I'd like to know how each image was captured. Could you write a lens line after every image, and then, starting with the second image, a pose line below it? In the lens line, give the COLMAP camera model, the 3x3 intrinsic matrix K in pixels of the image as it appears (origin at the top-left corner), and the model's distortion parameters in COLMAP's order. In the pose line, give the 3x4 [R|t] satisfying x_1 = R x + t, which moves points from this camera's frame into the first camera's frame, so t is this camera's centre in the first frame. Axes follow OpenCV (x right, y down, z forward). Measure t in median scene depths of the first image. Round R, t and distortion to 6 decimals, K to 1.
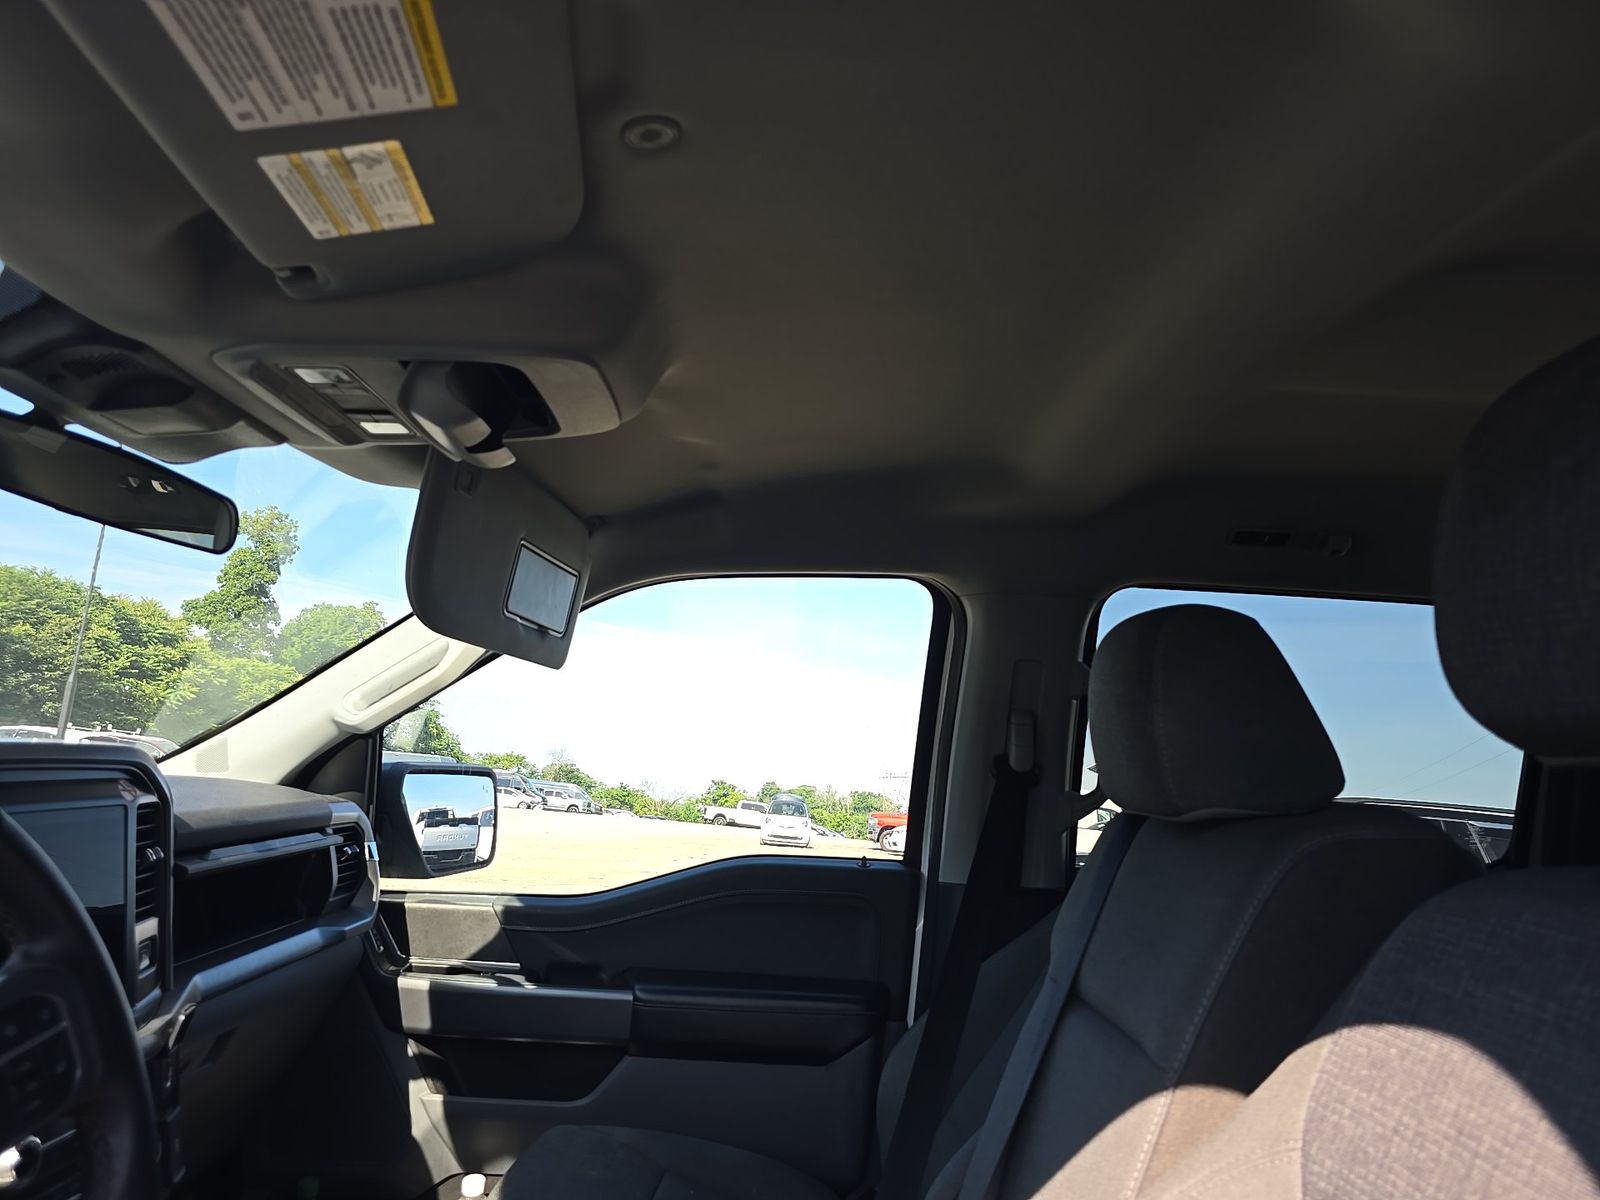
lens RADIAL K [[1079.0, 0, 794.6], [0, 1079.0, 588.6], [0, 0, 1]] dist [0.036514, -0.031240]
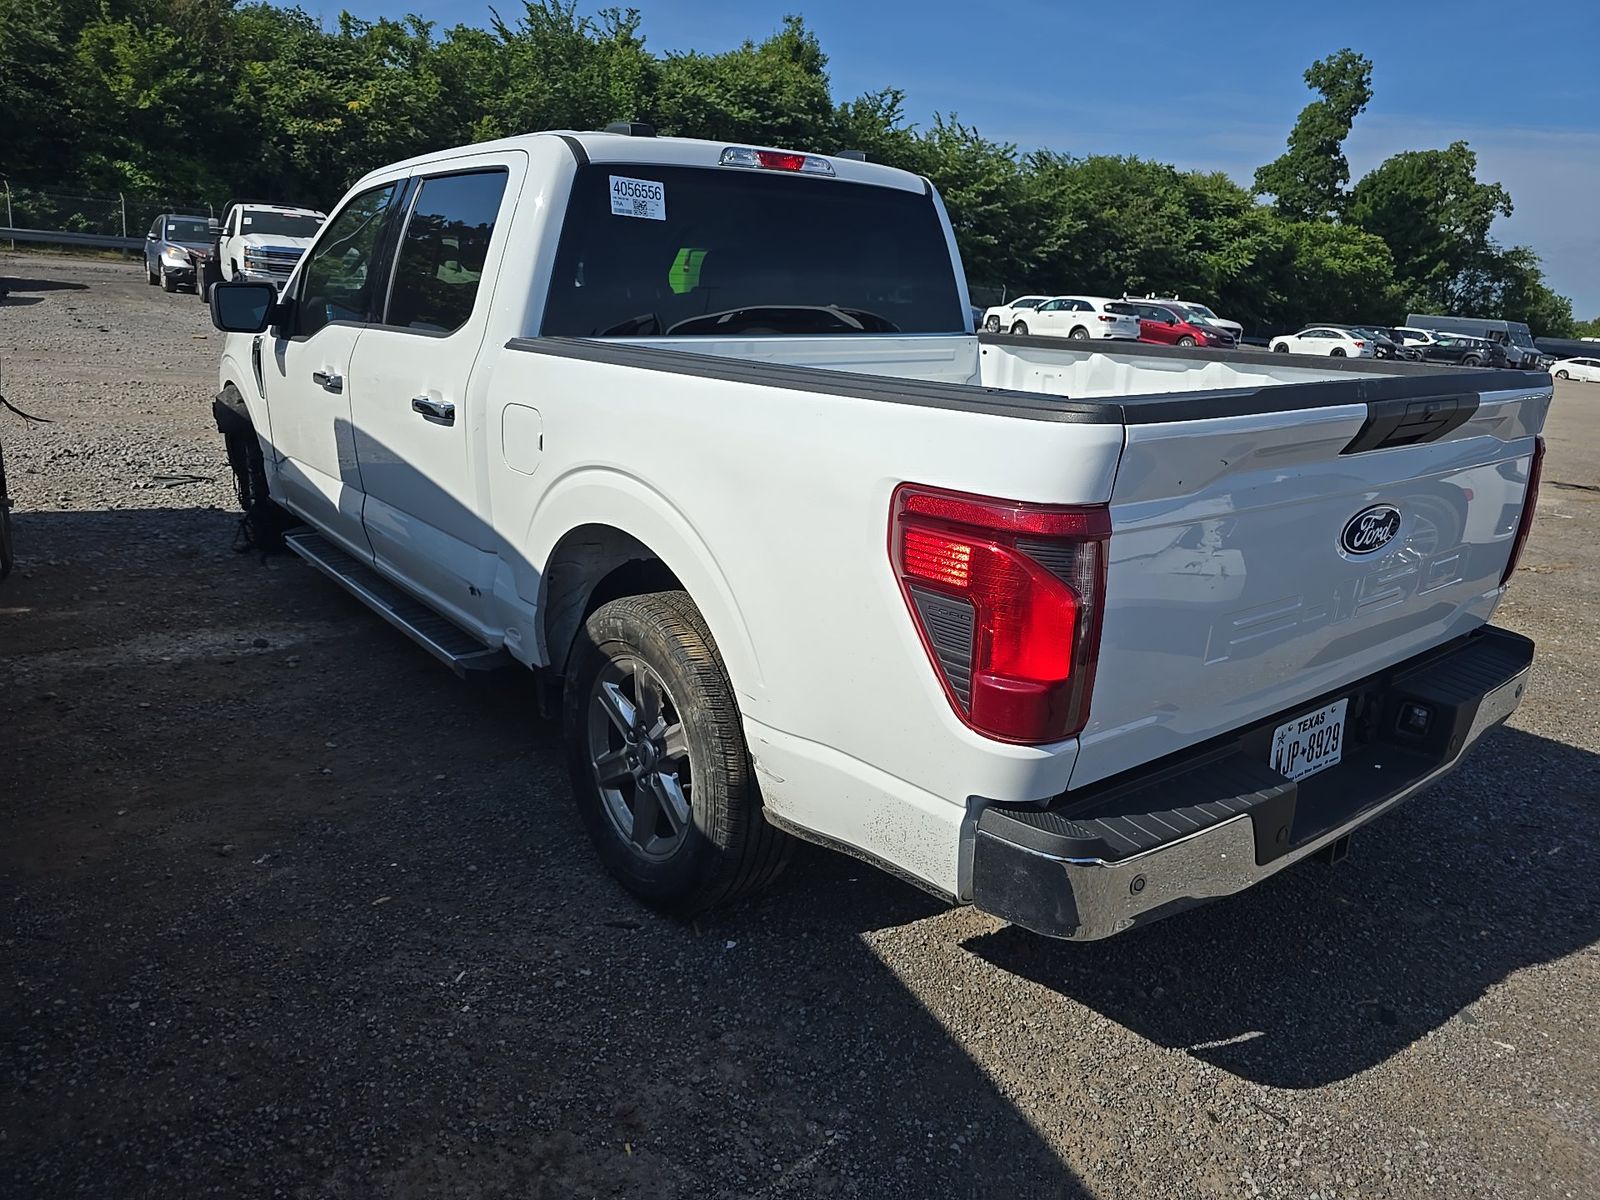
lens RADIAL K [[1079.0, 0, 793.7], [0, 1079.0, 600.4], [0, 0, 1]] dist [0.036514, -0.031240]
pose [[0.592942, 0.192138, -0.781987, 1.996430], [0.127978, 0.936288, 0.327089, 0.024550], [0.795011, -0.294022, 0.530574, -0.466369]]
